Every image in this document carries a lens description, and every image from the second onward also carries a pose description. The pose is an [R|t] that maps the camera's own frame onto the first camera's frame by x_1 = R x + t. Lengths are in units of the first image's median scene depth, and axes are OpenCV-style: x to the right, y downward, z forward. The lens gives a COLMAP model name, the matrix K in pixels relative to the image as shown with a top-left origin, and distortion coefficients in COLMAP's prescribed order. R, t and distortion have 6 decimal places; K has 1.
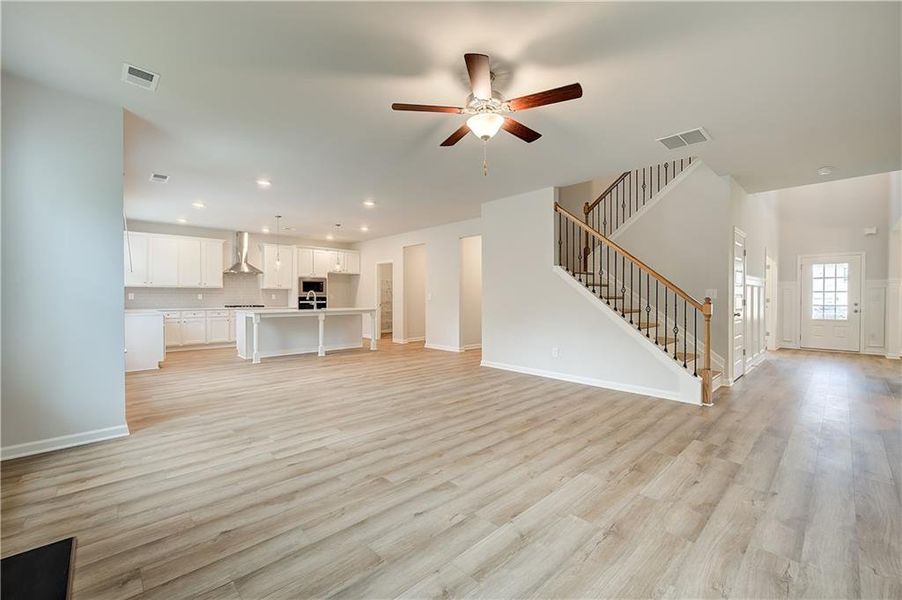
lens RADIAL K [[374.1, 0, 455.0], [0, 374.1, 299.6], [0, 0, 1]] dist [-0.002651, -0.000121]
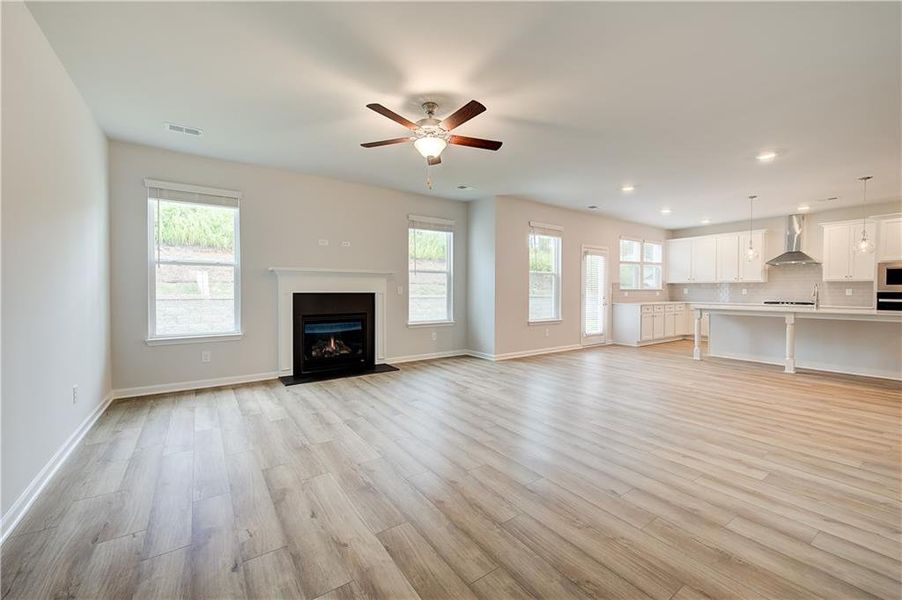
lens RADIAL K [[363.9, 0, 454.5], [0, 363.9, 294.0], [0, 0, 1]] dist [0.000596, 0.000027]
pose [[-0.151944, 0.008966, -0.988348, 0.441876], [-0.012101, 0.999867, 0.010930, -0.003187], [0.988315, 0.013620, -0.151815, 0.453259]]
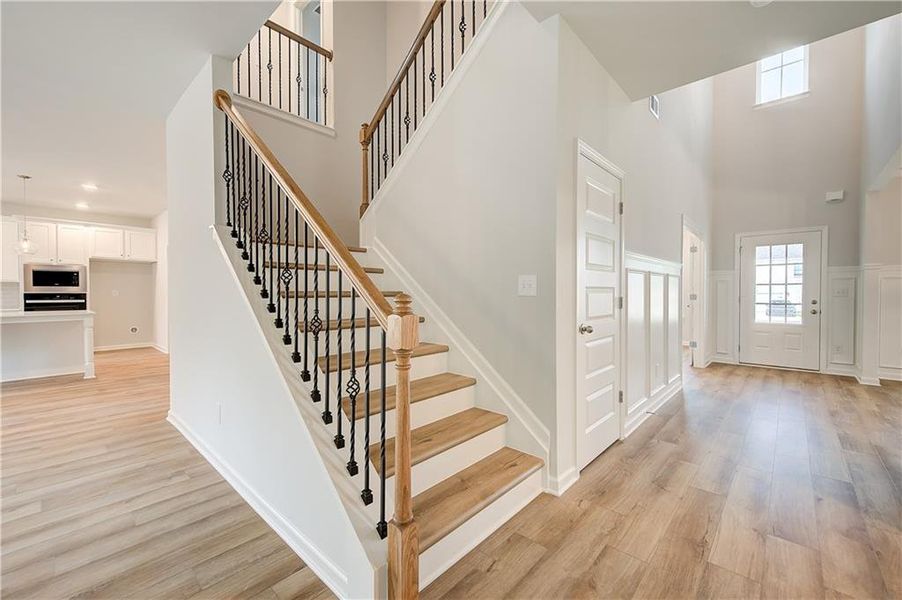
lens RADIAL K [[371.0, 0, 452.9], [0, 371.0, 296.7], [0, 0, 1]] dist [0.007217, 0.000166]
pose [[0.997814, -0.003378, 0.065994, 0.381515], [0.003170, 0.999990, 0.003250, -0.002062], [-0.066004, -0.003033, 0.997815, 0.373326]]
